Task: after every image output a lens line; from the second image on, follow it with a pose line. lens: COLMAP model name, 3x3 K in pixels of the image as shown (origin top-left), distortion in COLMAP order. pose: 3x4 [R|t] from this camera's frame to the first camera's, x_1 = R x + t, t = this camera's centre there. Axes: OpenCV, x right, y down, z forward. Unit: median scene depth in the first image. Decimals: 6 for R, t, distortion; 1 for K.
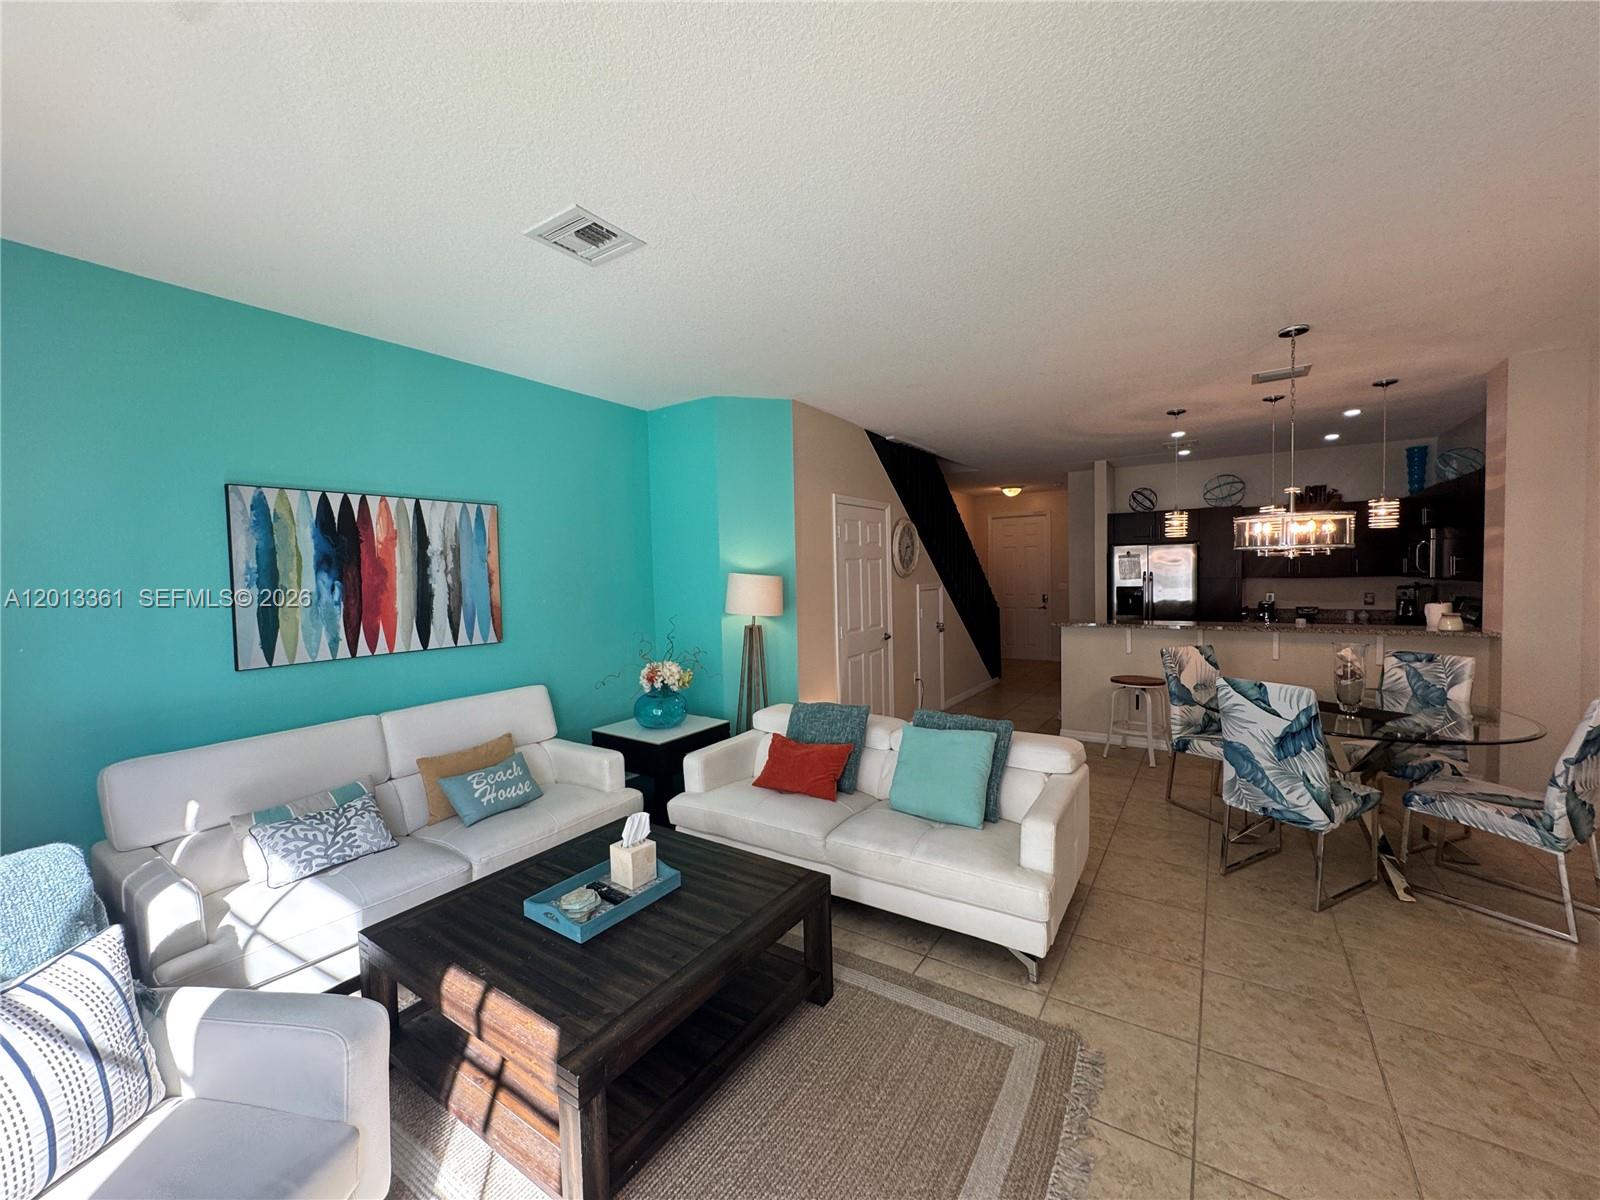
lens RADIAL K [[638.5, 0, 798.3], [0, 638.5, 598.3], [0, 0, 1]] dist [-0.002798, 0.000403]
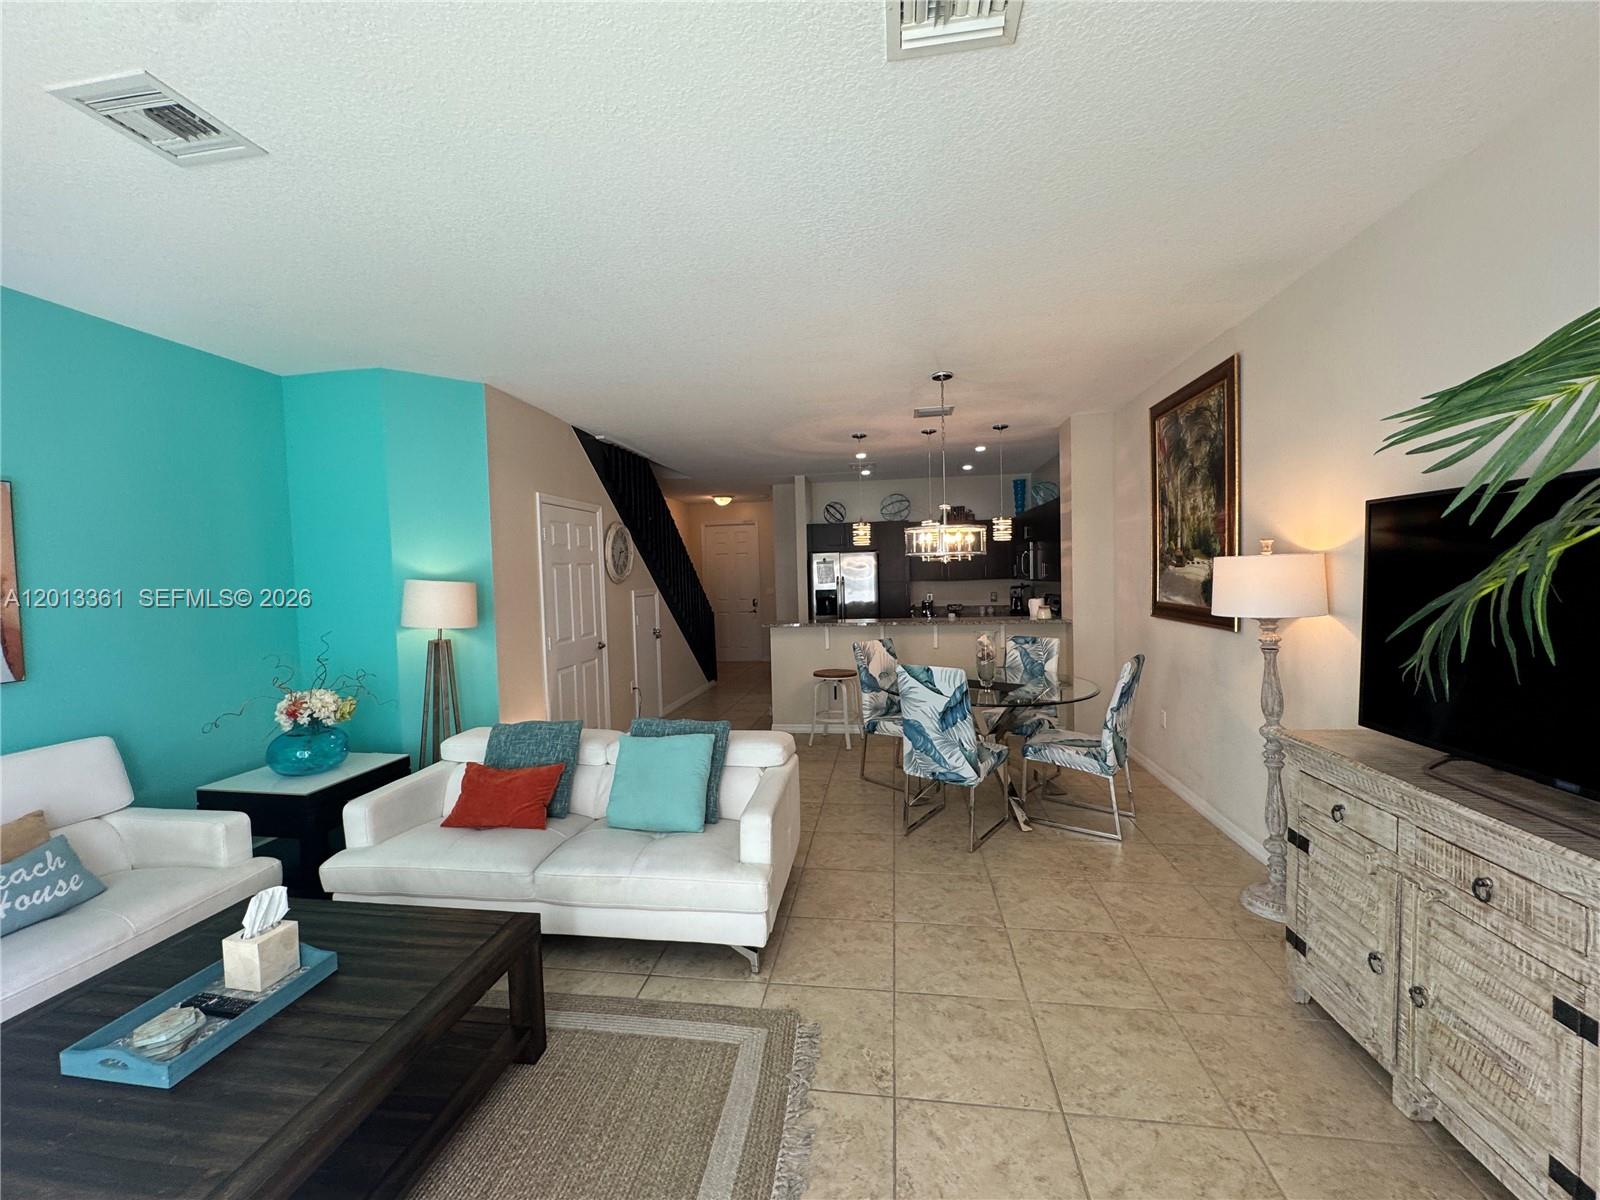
lens RADIAL K [[638.5, 0, 798.3], [0, 638.5, 598.3], [0, 0, 1]] dist [-0.002798, 0.000403]
pose [[0.905508, -0.018907, 0.423908, 0.005755], [0.024066, 0.999687, -0.006819, 0.005827], [-0.423647, 0.016376, 0.905680, 0.023620]]
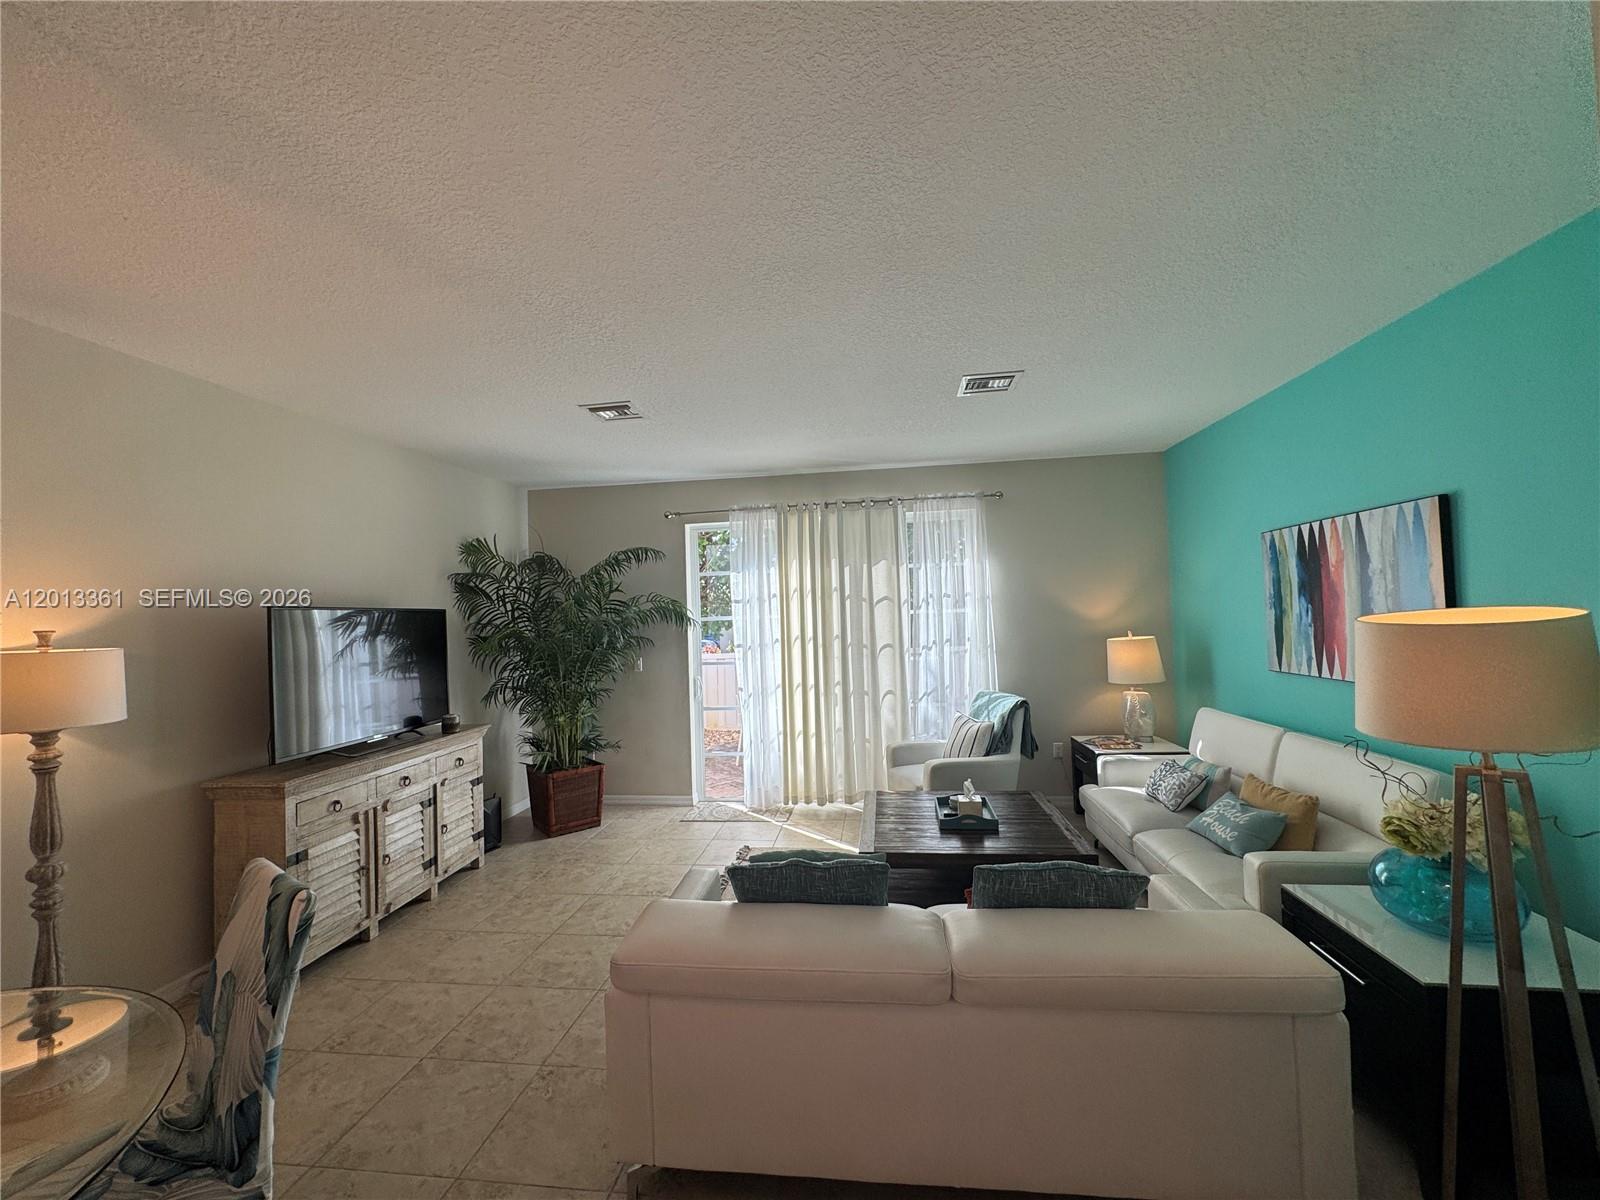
lens RADIAL K [[638.5, 0, 798.3], [0, 638.5, 598.3], [0, 0, 1]] dist [-0.002798, 0.000403]
pose [[-0.896702, 0.040203, -0.440804, 0.515192], [0.037163, 0.999189, 0.015531, -0.083257], [0.441071, -0.002455, -0.897469, 1.527556]]
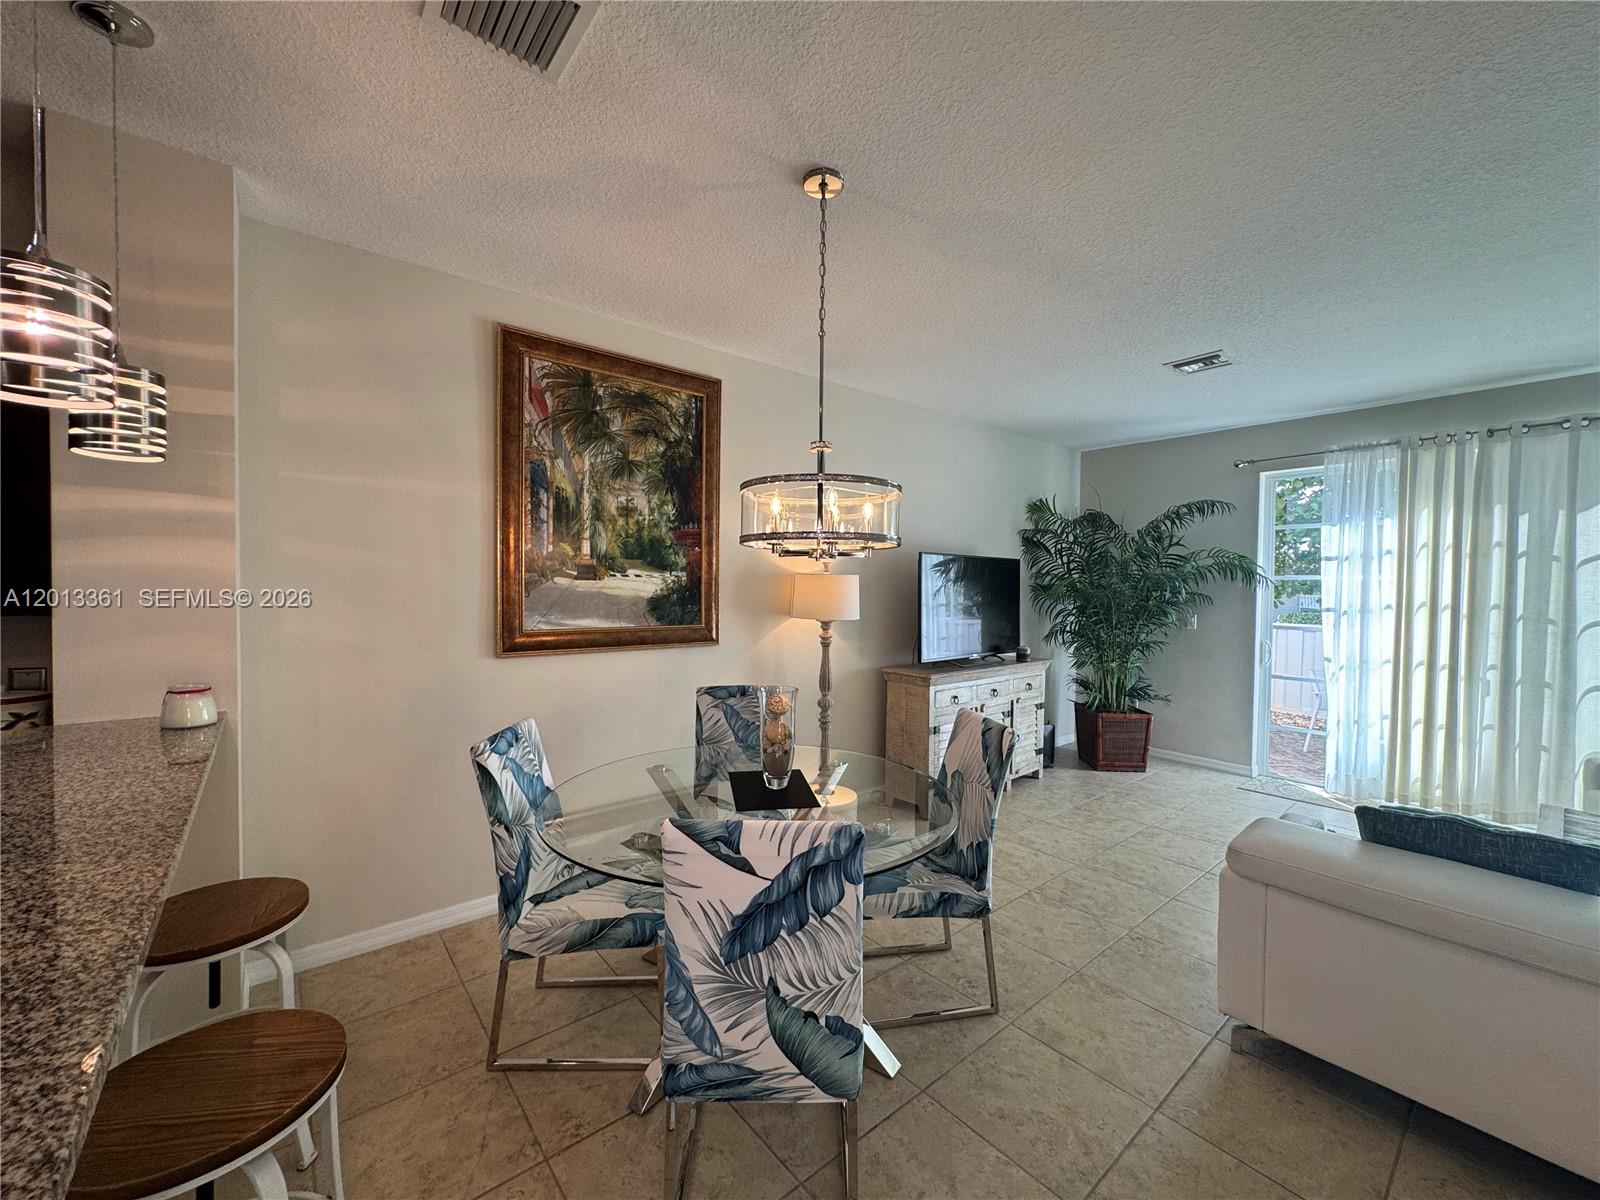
lens RADIAL K [[638.5, 0, 798.3], [0, 638.5, 598.3], [0, 0, 1]] dist [-0.002798, 0.000403]
pose [[-0.956723, 0.004418, 0.290966, 0.662845], [0.020584, 0.998408, 0.052523, -0.063547], [-0.290271, 0.056239, -0.955291, 1.698598]]
